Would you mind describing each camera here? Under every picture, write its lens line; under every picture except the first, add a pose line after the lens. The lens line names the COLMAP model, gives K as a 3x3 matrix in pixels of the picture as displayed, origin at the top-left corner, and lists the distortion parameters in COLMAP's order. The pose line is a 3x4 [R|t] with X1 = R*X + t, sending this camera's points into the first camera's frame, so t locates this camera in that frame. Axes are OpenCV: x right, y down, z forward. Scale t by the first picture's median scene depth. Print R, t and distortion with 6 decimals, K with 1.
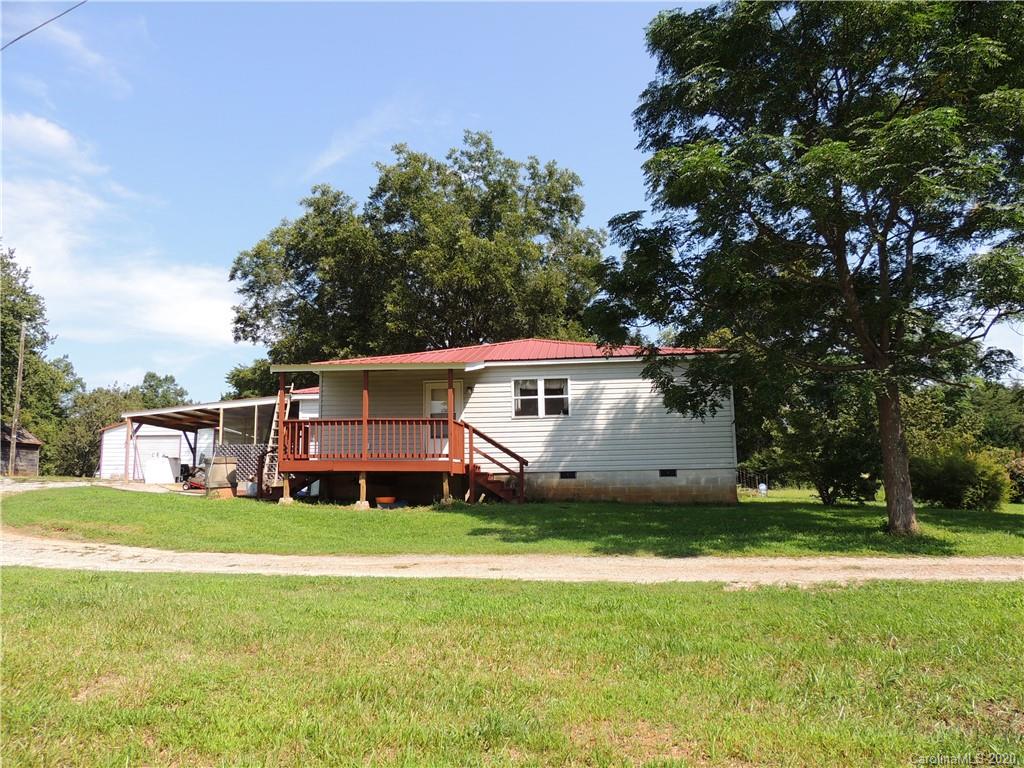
lens RADIAL K [[736.5, 0, 512.0], [0, 736.5, 384.0], [0, 0, 1]] dist [-0.013047, -0.001006]
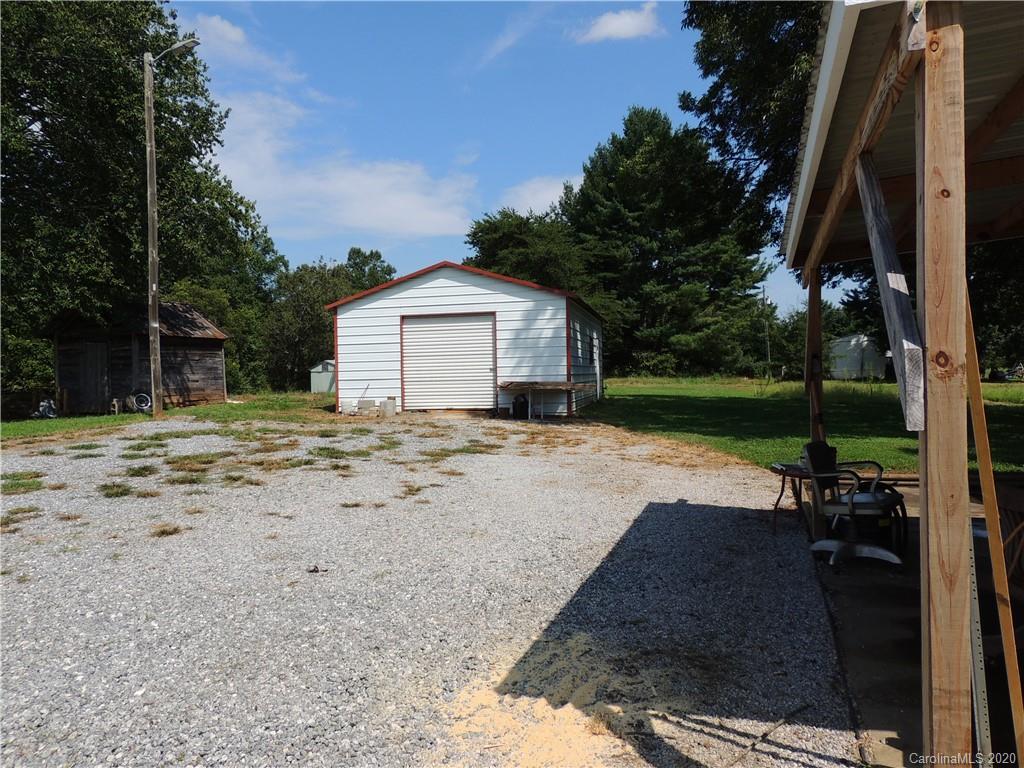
lens RADIAL K [[736.5, 0, 512.0], [0, 736.5, 384.0], [0, 0, 1]] dist [-0.013047, -0.001006]
pose [[0.972037, -0.006157, -0.234747, -0.137251], [0.044436, 0.986419, 0.158126, 0.017252], [0.230585, -0.164135, 0.959109, 0.230628]]
